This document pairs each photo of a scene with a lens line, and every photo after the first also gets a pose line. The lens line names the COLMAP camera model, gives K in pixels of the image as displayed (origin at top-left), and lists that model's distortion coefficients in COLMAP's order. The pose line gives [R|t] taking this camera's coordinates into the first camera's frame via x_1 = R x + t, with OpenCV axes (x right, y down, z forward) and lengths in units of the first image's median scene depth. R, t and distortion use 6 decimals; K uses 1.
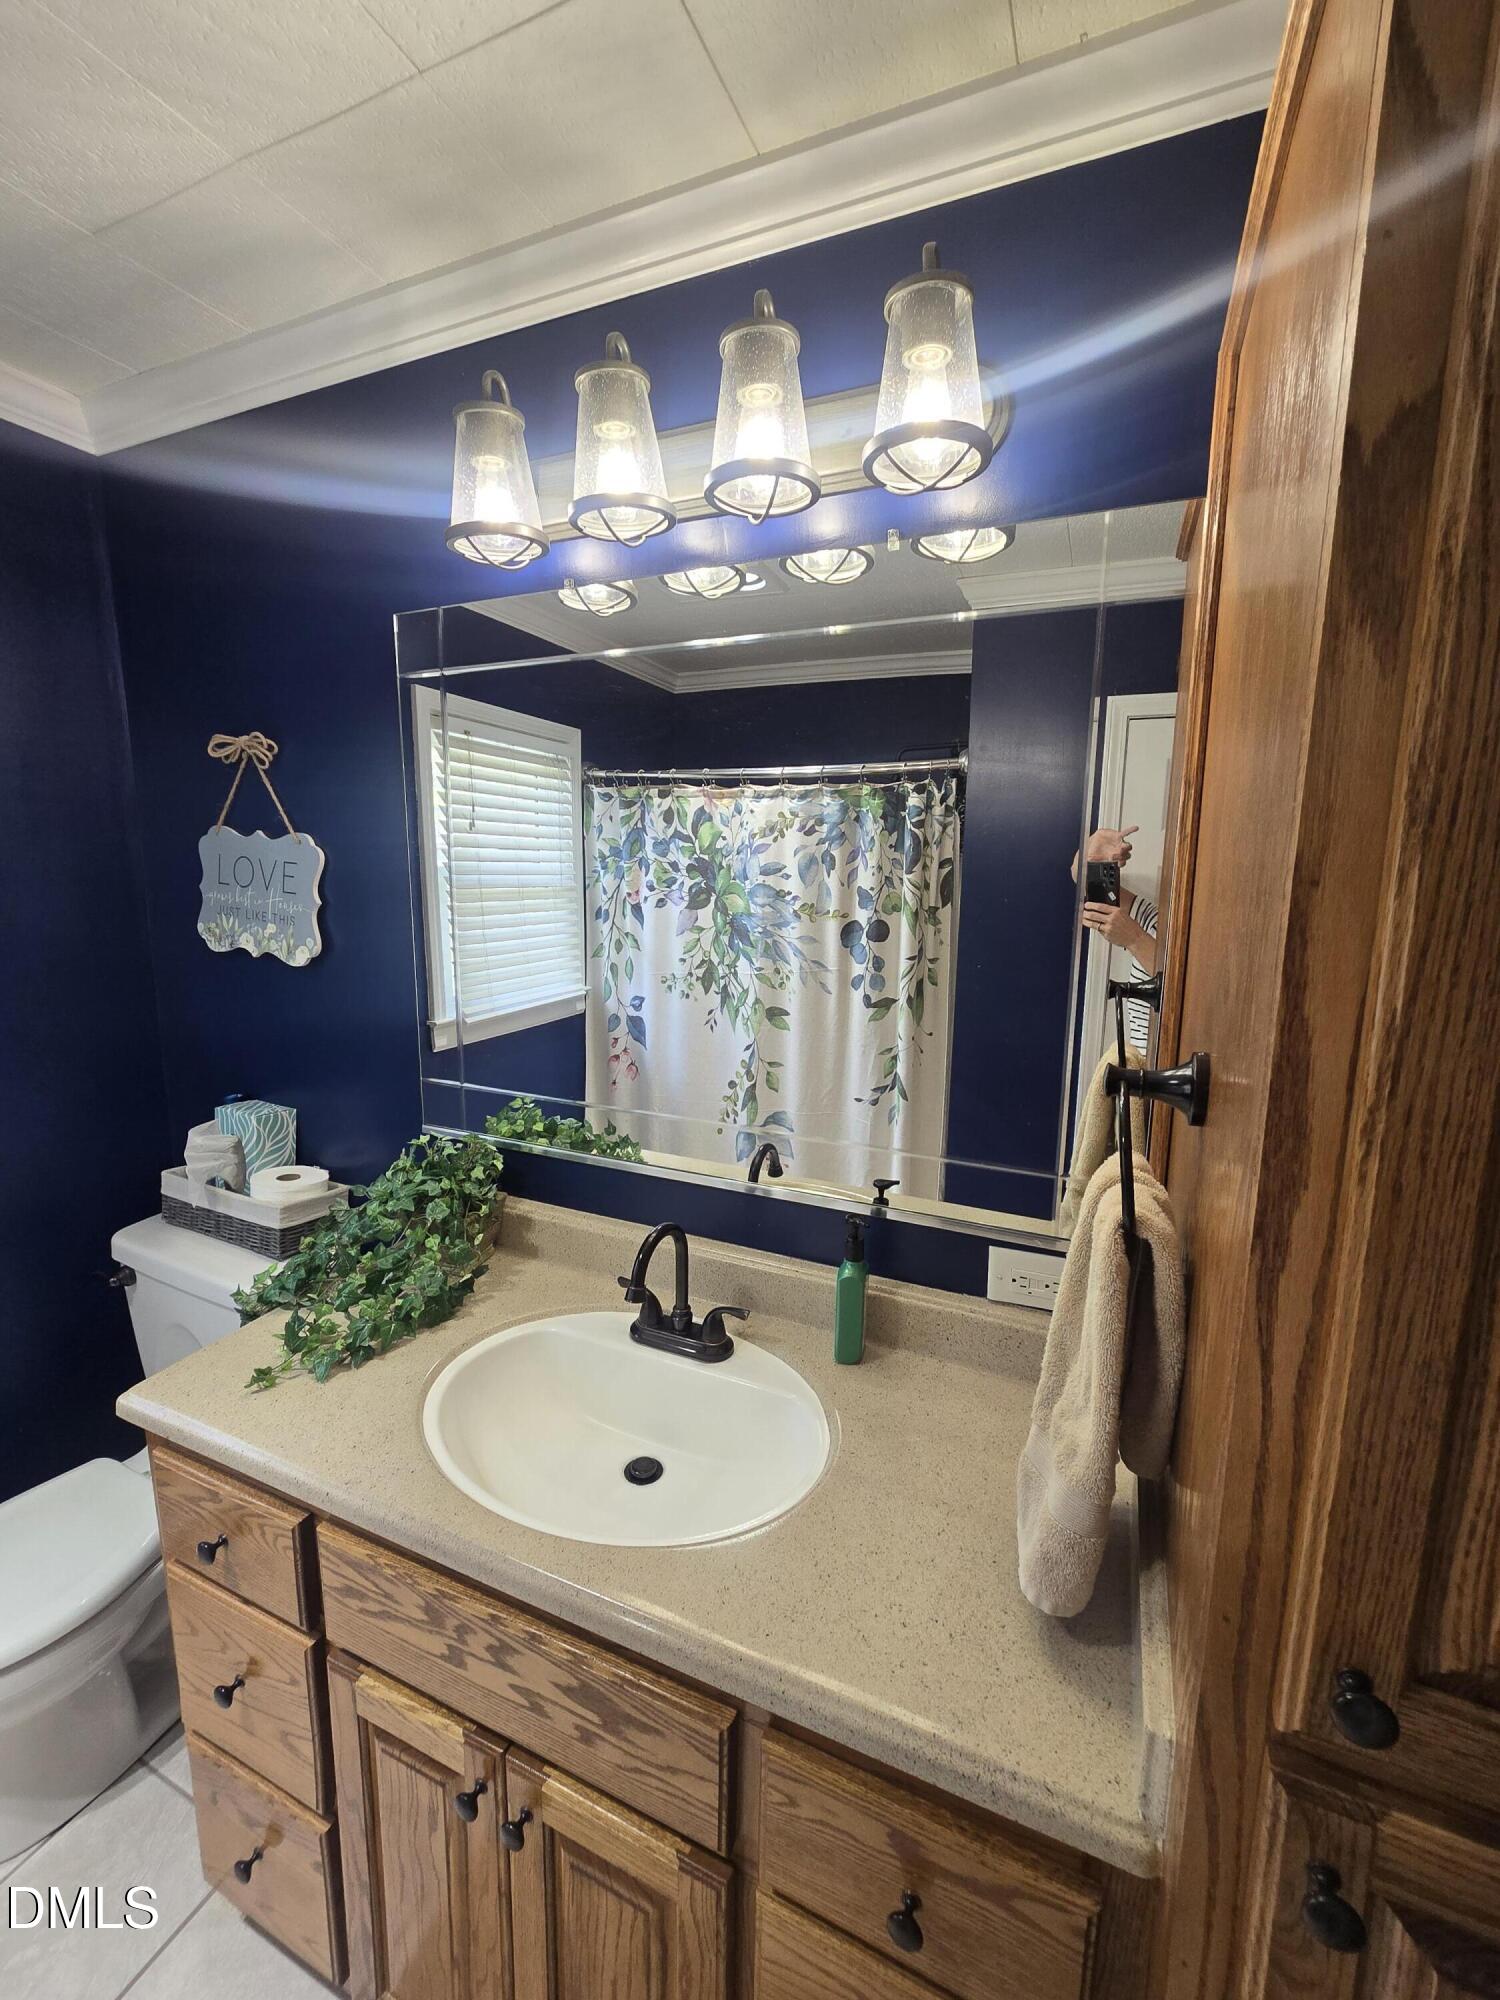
lens RADIAL K [[820.8, 0, 737.9], [0, 820.8, 1000.5], [0, 0, 1]] dist [-0.002668, 0.000073]
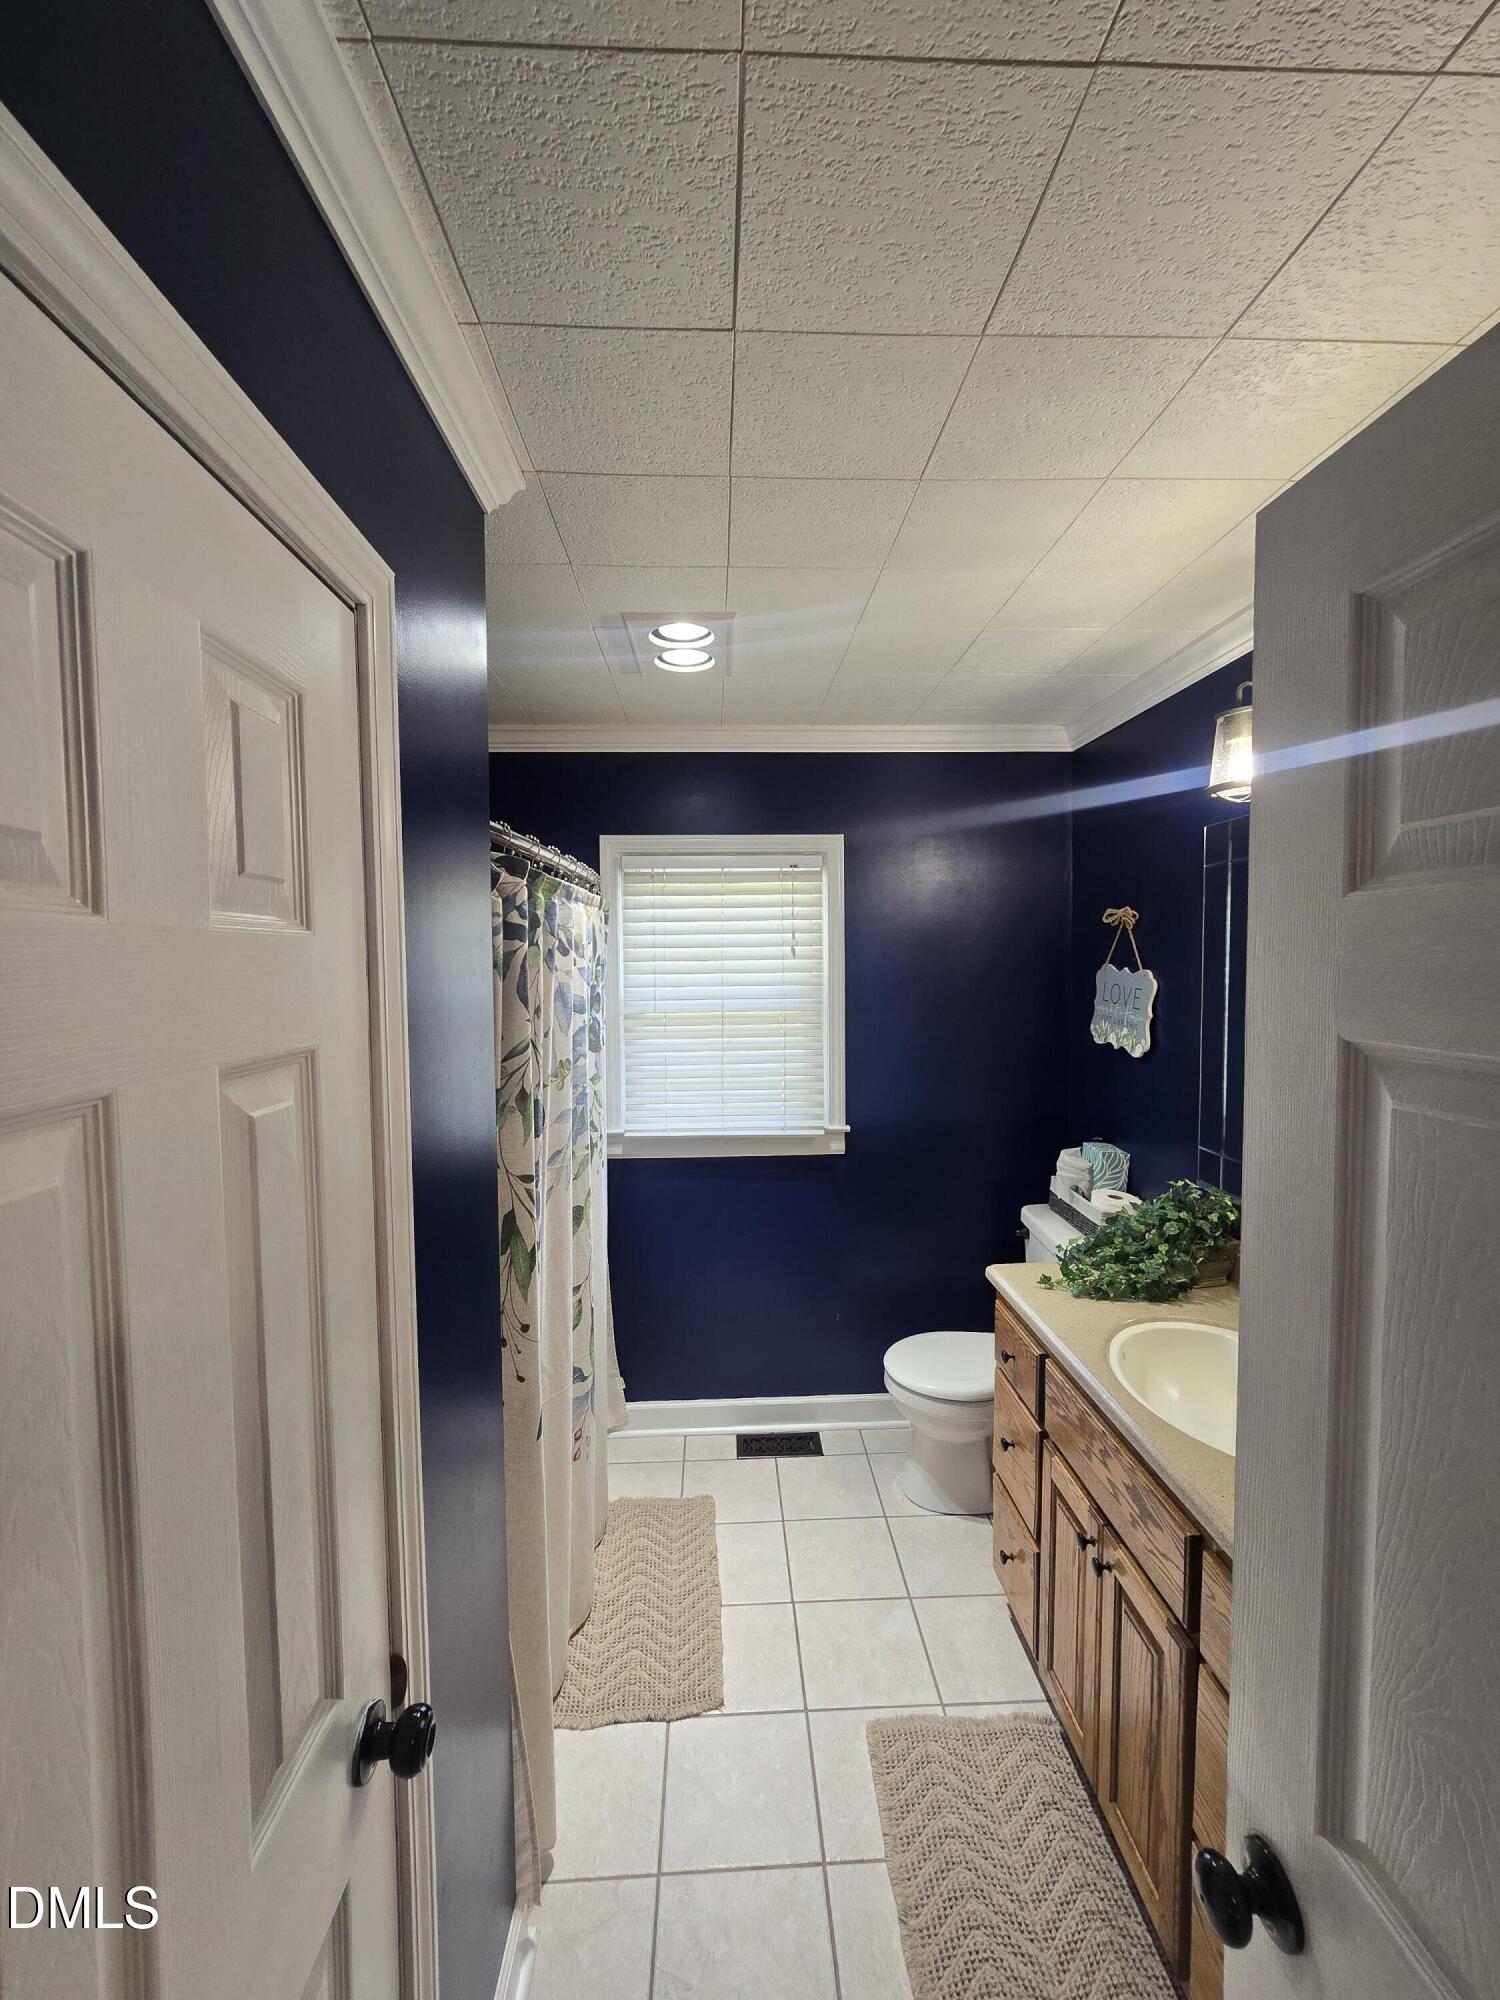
lens RADIAL K [[820.8, 0, 737.9], [0, 820.8, 1000.5], [0, 0, 1]] dist [-0.002668, 0.000073]
pose [[0.434352, 0.030416, -0.900230, 0.558136], [-0.136650, 0.990087, -0.032480, 0.004263], [0.890317, 0.137124, 0.434203, -0.353561]]
